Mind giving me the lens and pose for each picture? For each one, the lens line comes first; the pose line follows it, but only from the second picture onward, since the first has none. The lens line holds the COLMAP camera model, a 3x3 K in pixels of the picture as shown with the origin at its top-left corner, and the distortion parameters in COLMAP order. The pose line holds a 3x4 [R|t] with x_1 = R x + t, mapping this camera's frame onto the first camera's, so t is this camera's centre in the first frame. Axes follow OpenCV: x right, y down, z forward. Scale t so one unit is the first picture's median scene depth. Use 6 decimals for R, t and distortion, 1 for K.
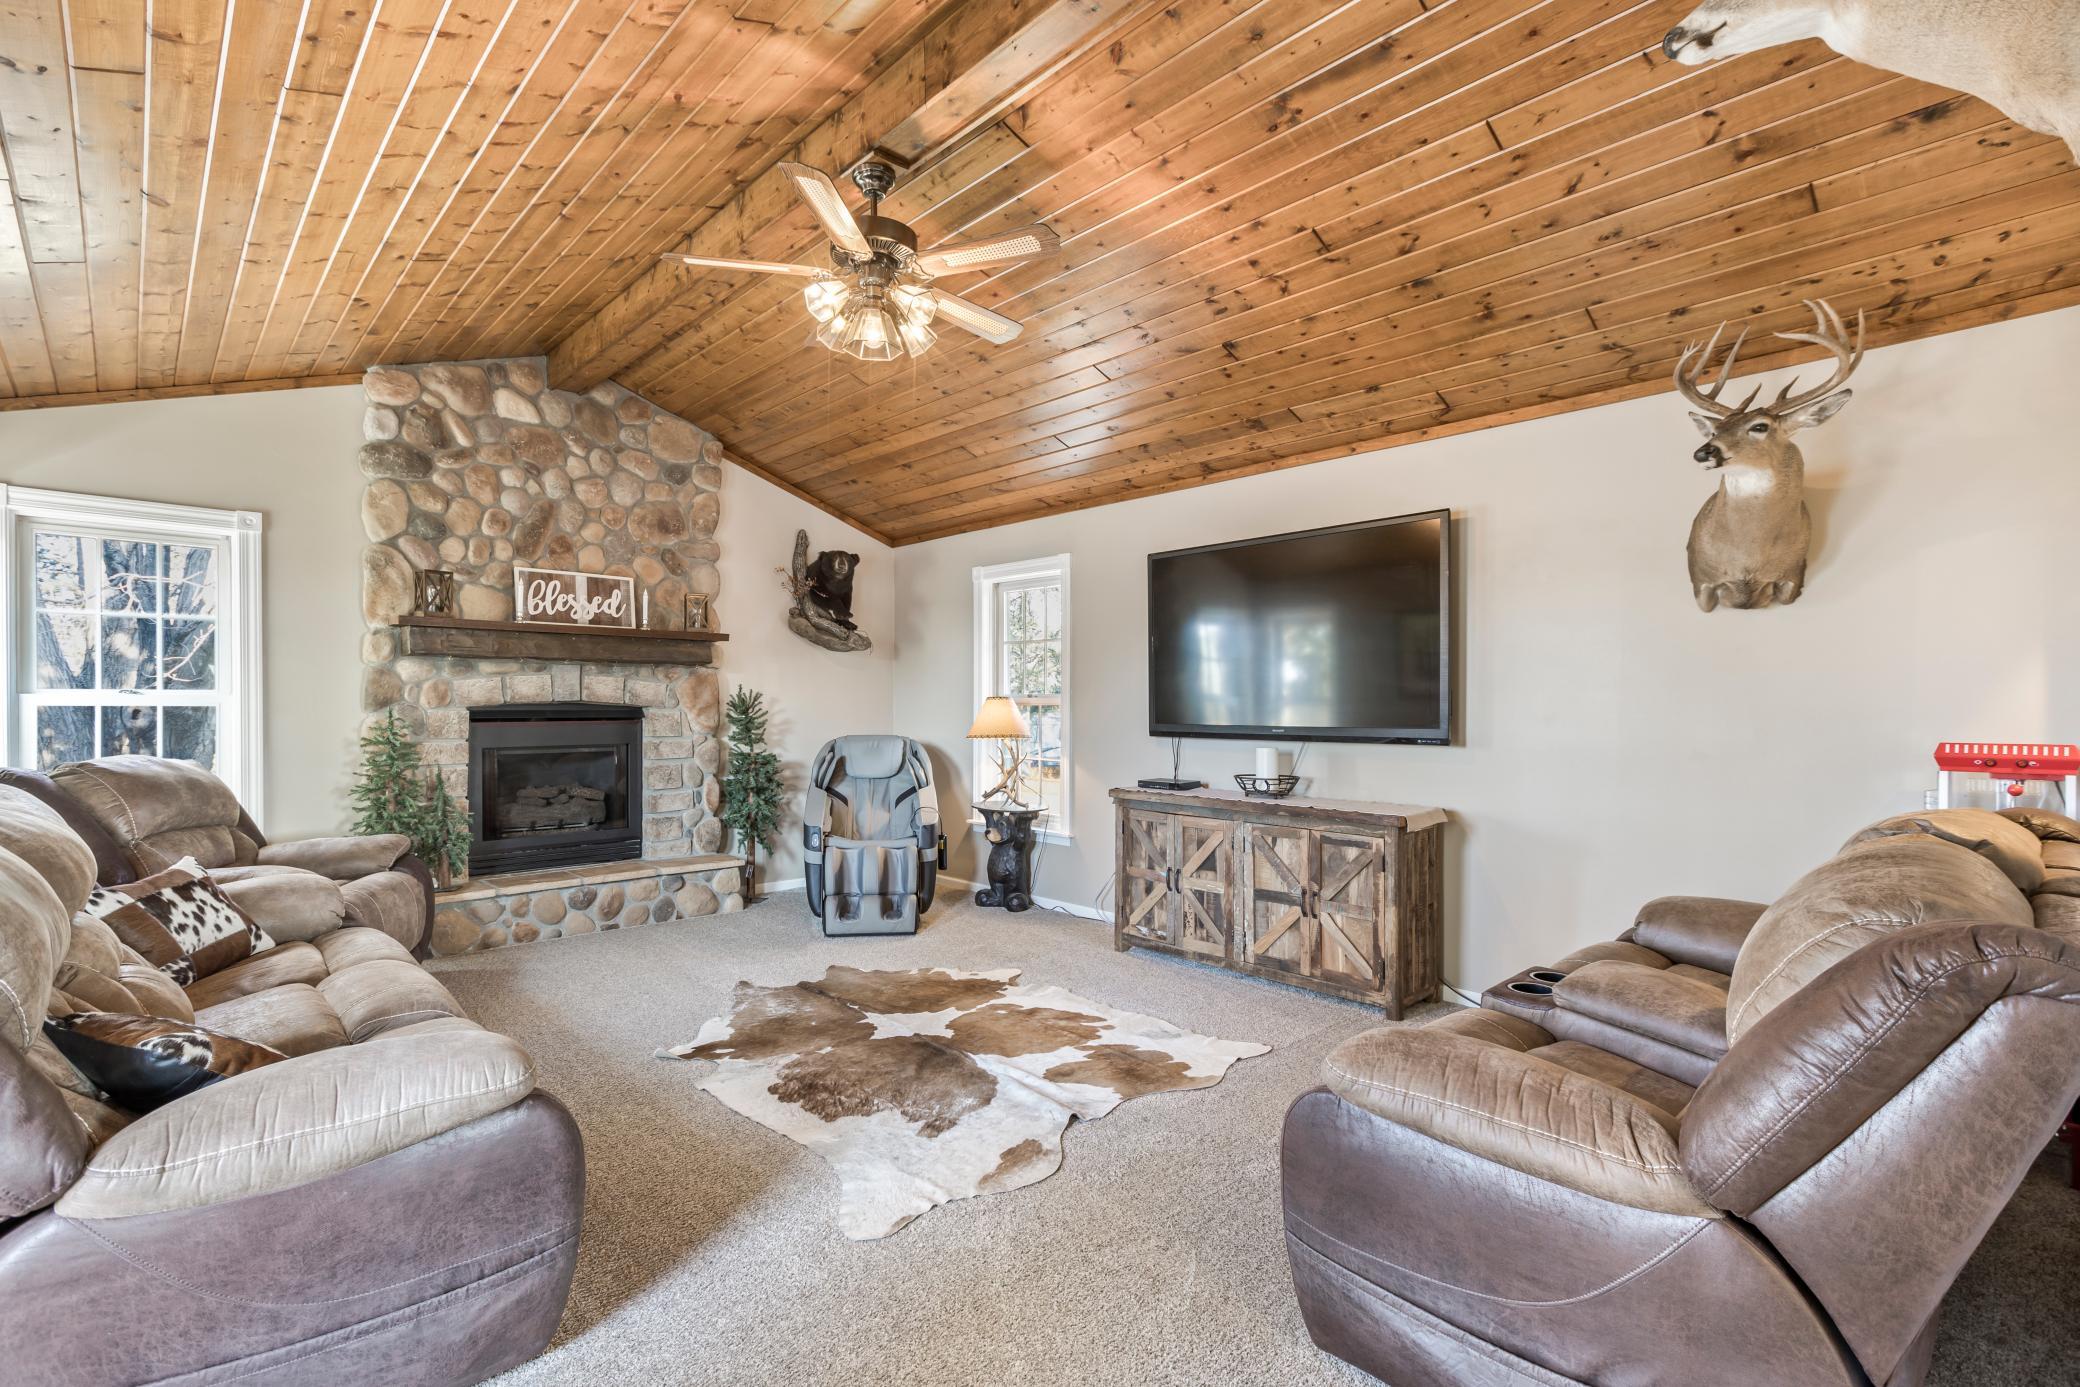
lens RADIAL K [[955.6, 0, 1028.6], [0, 955.6, 719.0], [0, 0, 1]] dist [0.004269, 0.000296]
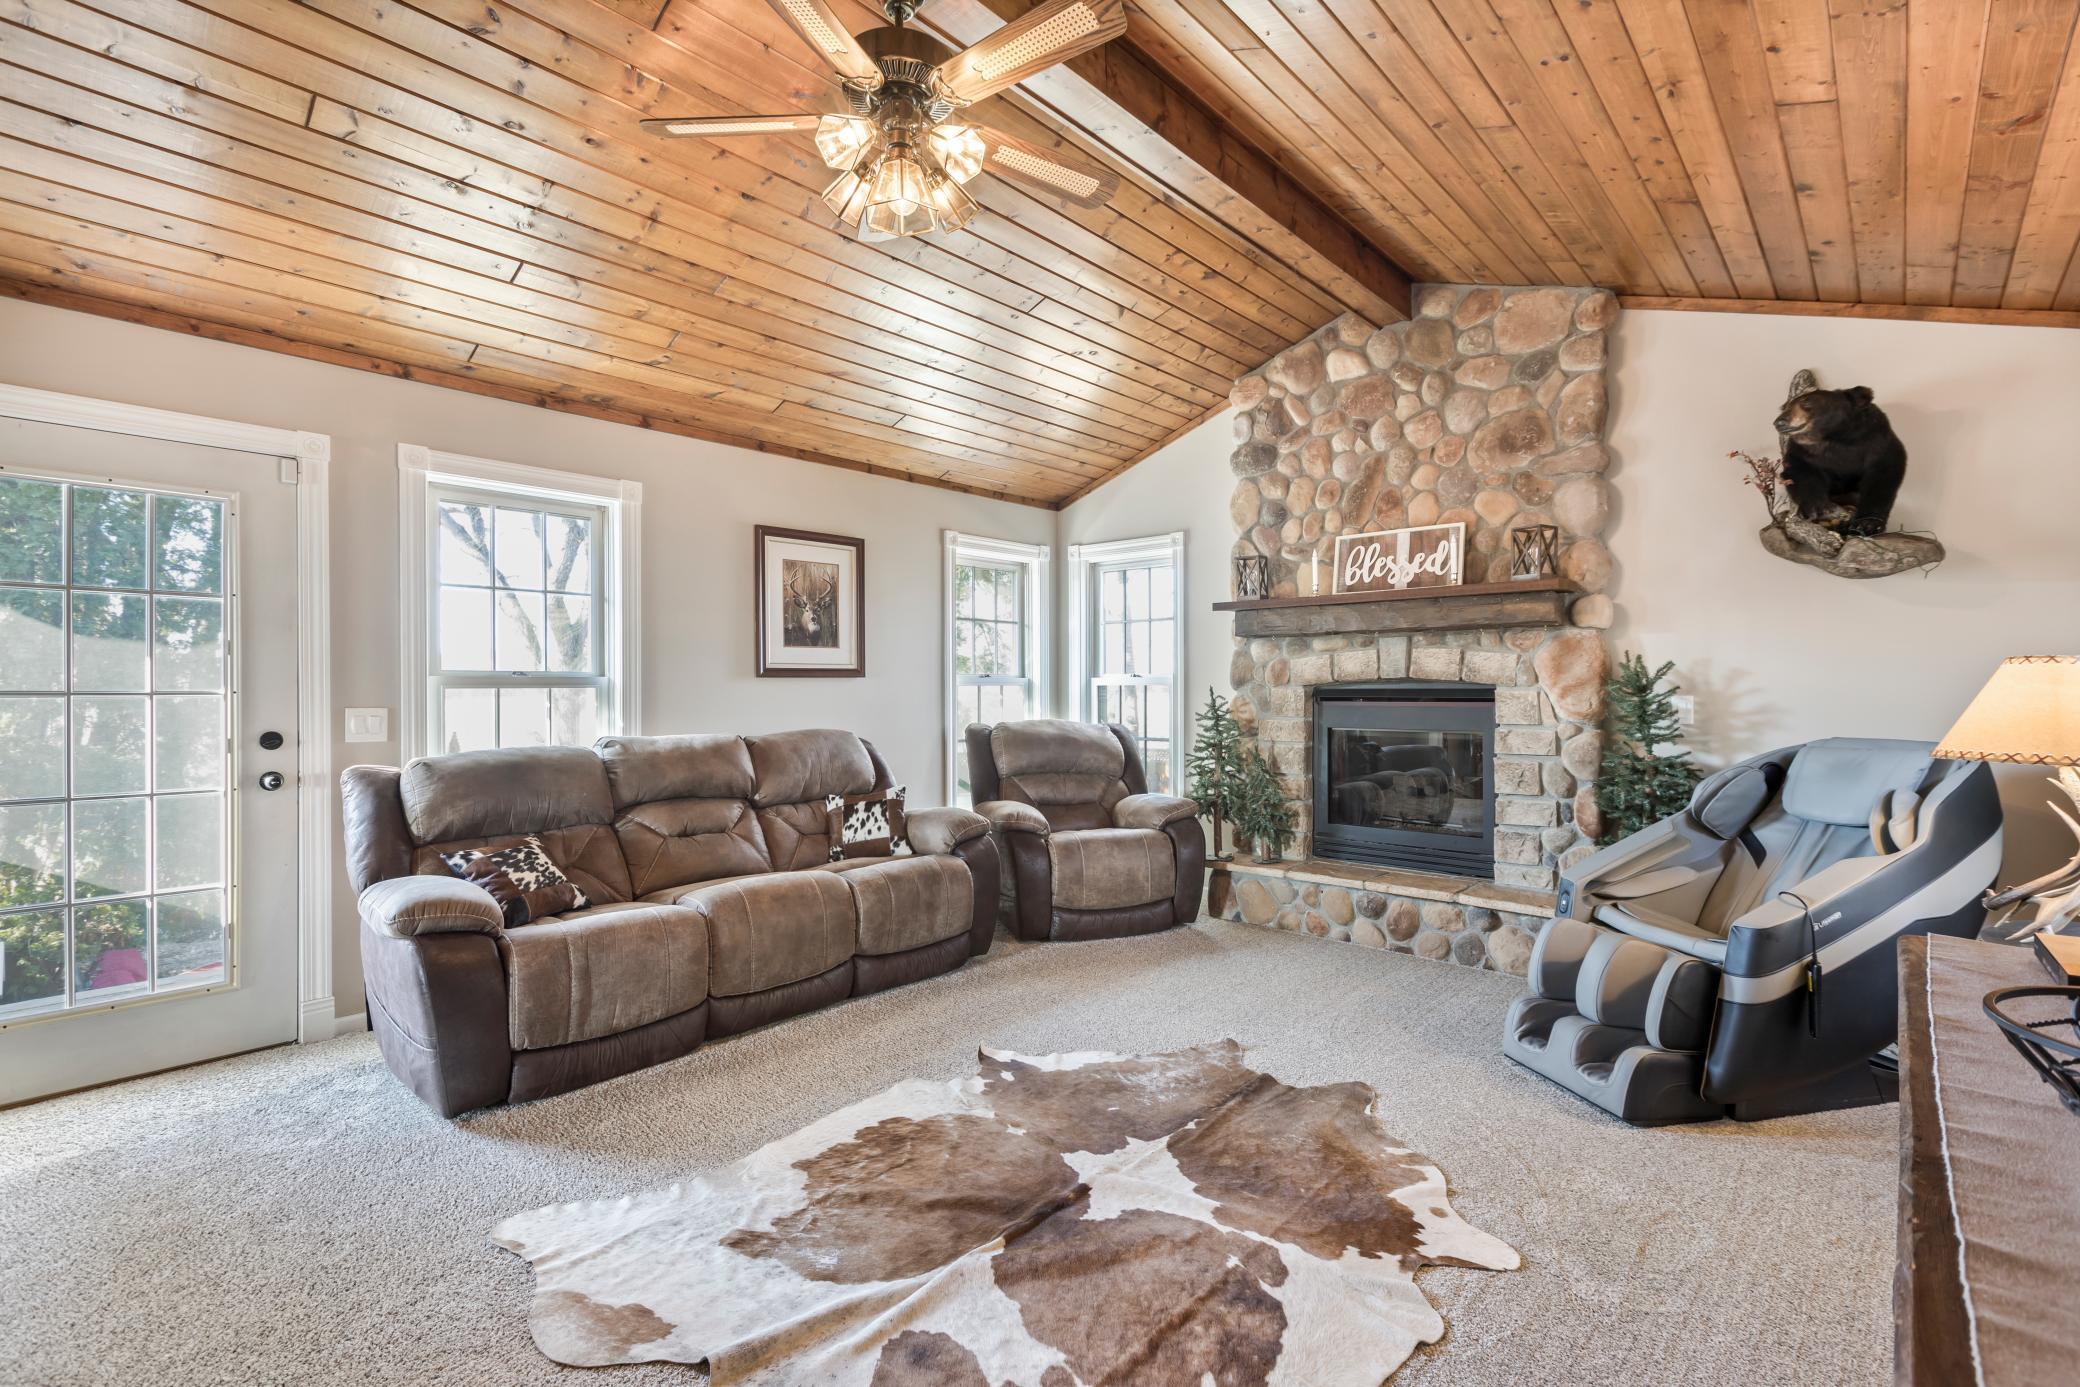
lens RADIAL K [[933.3, 0, 1040.0], [0, 933.3, 693.5], [0, 0, 1]] dist [0.014249, 0.000162]
pose [[0.072496, 0.007167, -0.997343, 0.364942], [-0.008949, 0.999939, 0.006536, -0.008097], [0.997329, 0.008451, 0.072555, 0.648357]]
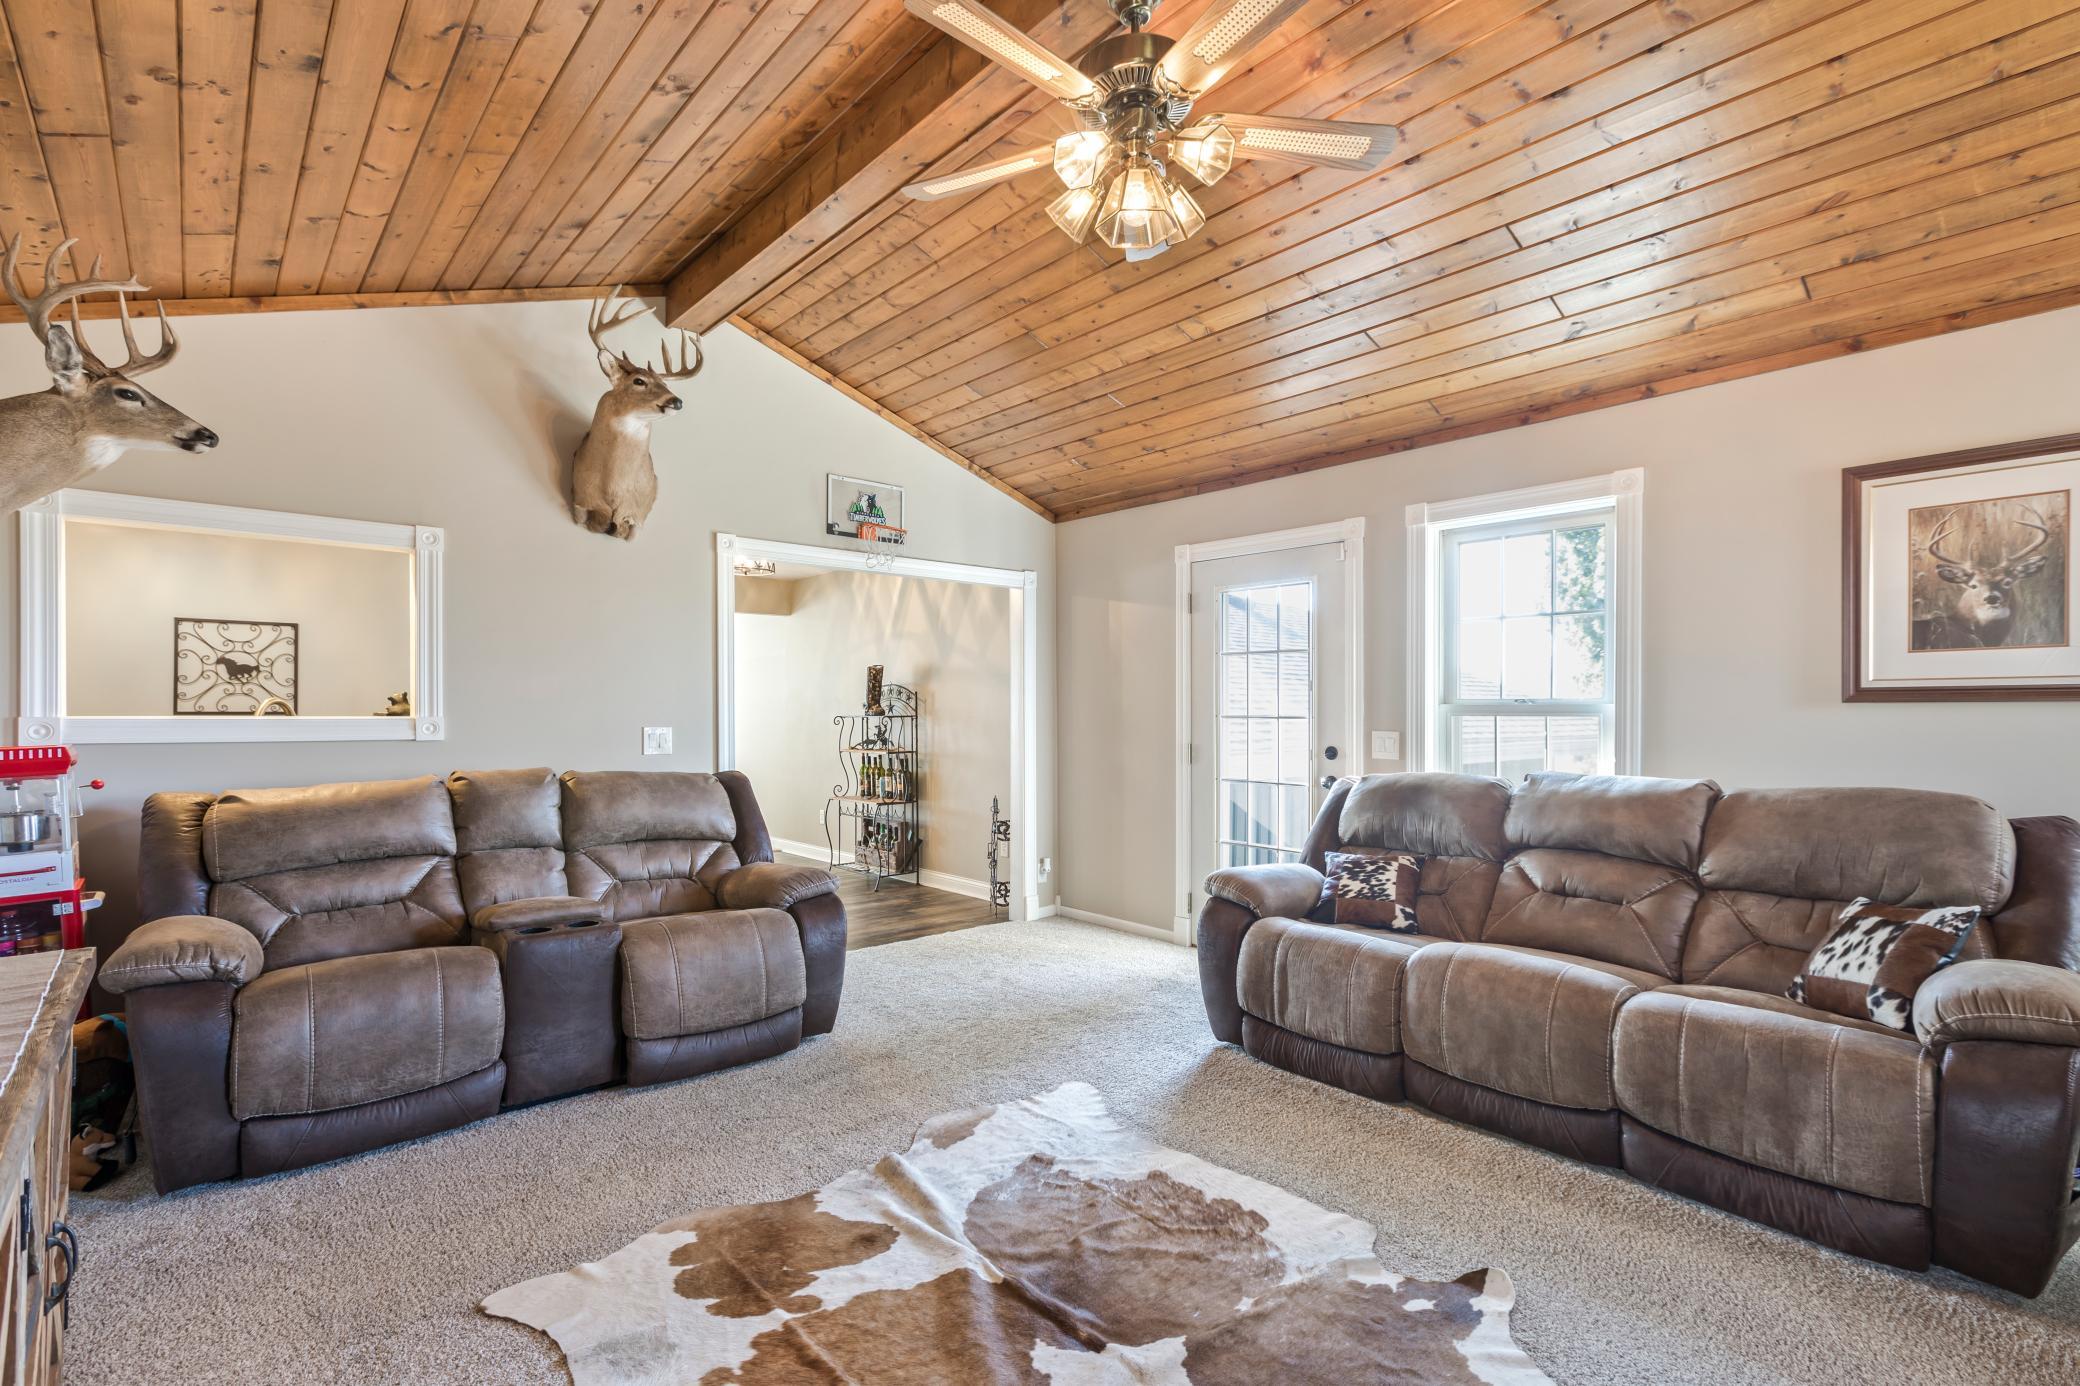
lens RADIAL K [[955.6, 0, 1028.6], [0, 955.6, 718.5], [0, 0, 1]] dist [0.004269, 0.000296]
pose [[-0.999310, -0.003378, 0.036992, -0.067140], [-0.002655, 0.999805, 0.019564, -0.015776], [-0.037051, 0.019452, -0.999124, 1.068165]]
